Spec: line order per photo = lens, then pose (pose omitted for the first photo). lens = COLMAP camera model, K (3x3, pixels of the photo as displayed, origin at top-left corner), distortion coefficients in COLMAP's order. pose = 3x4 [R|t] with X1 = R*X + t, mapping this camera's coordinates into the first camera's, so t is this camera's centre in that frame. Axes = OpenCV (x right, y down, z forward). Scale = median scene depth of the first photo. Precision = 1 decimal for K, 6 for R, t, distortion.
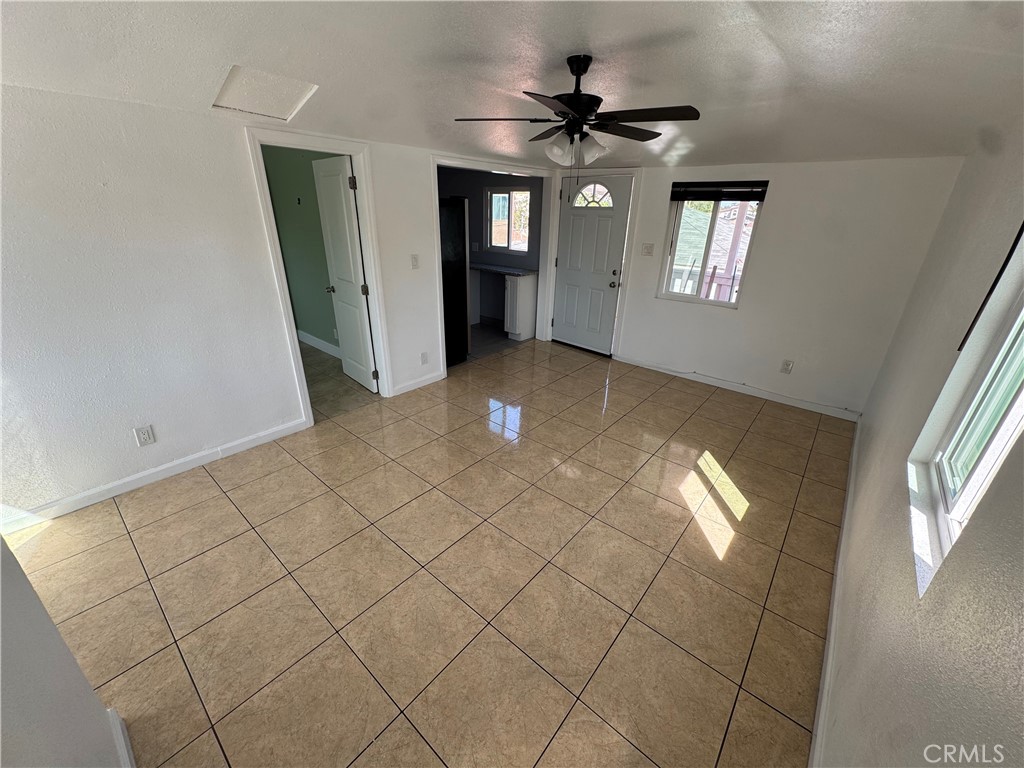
lens RADIAL K [[406.2, 0, 512.0], [0, 406.2, 384.0], [0, 0, 1]] dist [-0.003397, 0.000634]
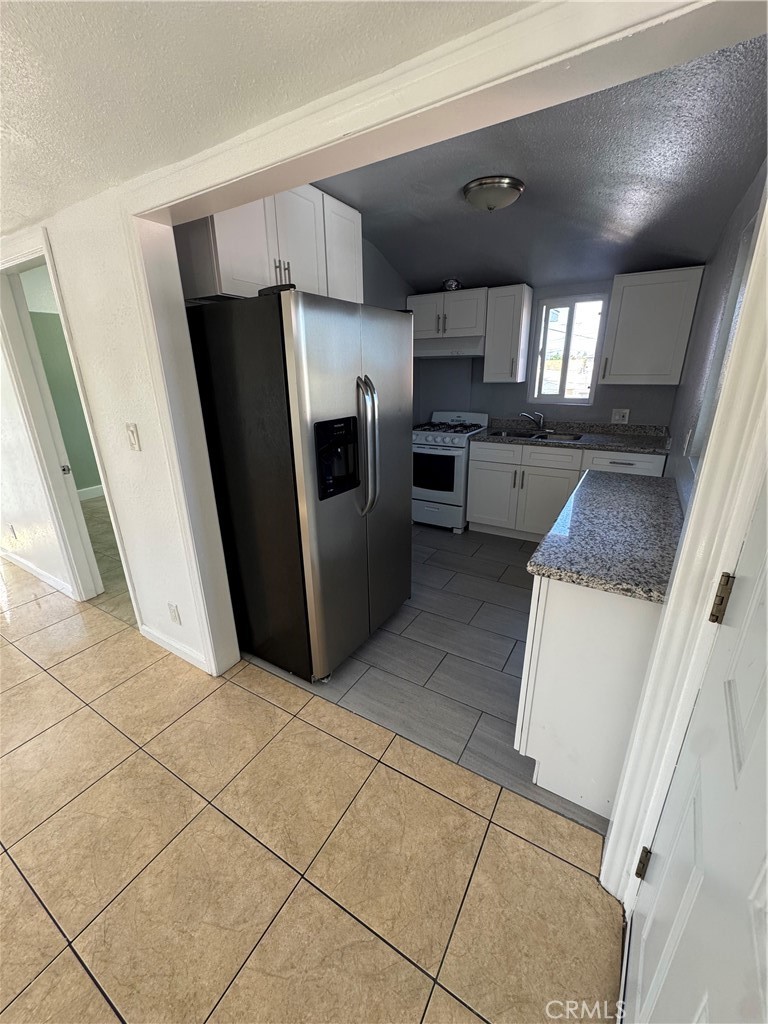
lens RADIAL K [[406.2, 0, 384.0], [0, 406.2, 512.0], [0, 0, 1]] dist [-0.003397, 0.000634]
pose [[0.151400, 0.304170, -0.940510, 0.425684], [-0.372173, 0.899001, 0.230834, -0.607799], [0.915732, 0.315084, 0.249313, 1.600407]]
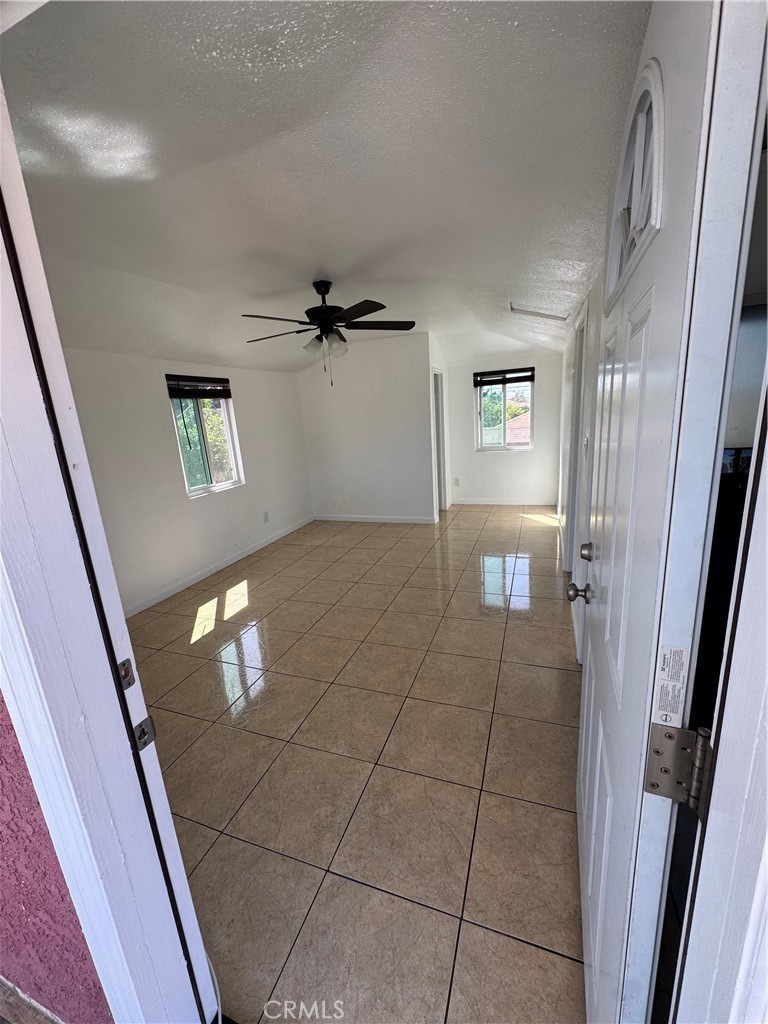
lens RADIAL K [[406.2, 0, 384.0], [0, 406.2, 512.0], [0, 0, 1]] dist [-0.003397, 0.000634]
pose [[-0.940815, 0.115027, -0.318805, 0.377807], [-0.093433, 0.816171, 0.570206, -0.750109], [0.325789, 0.566245, -0.757118, 1.938980]]
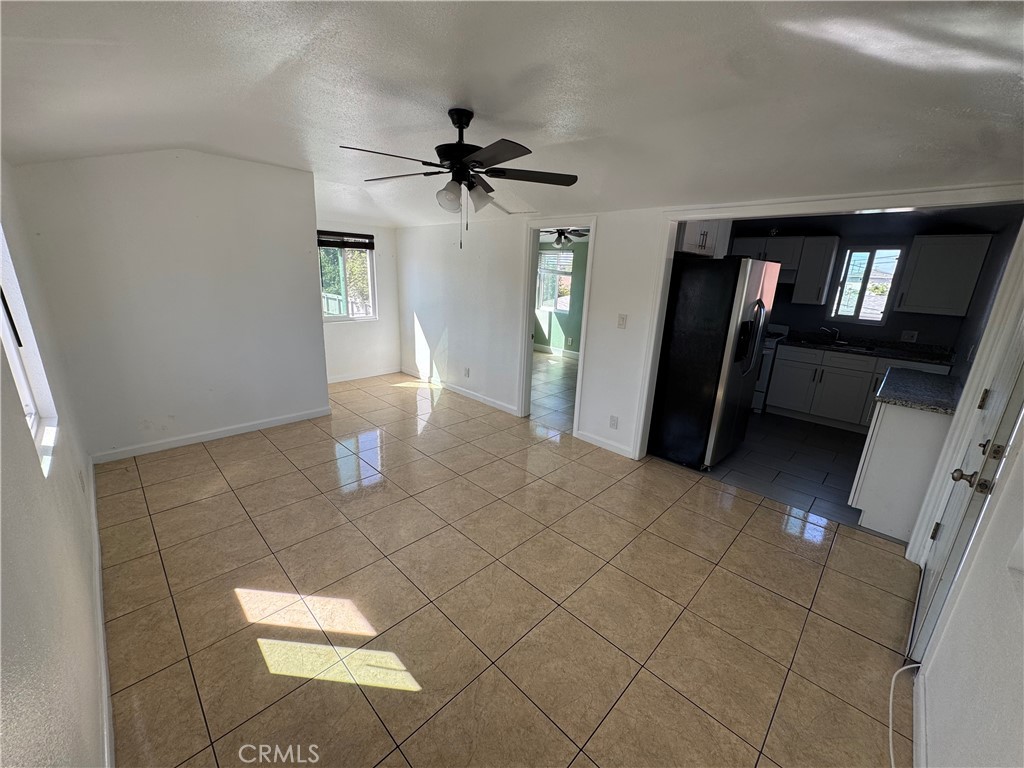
lens RADIAL K [[406.2, 0, 512.0], [0, 406.2, 384.0], [0, 0, 1]] dist [-0.003397, 0.000634]
pose [[-0.073147, 0.242258, -0.967451, 1.013784], [-0.431609, 0.866815, 0.249691, -0.403802], [0.899090, 0.435824, 0.041156, 1.061389]]
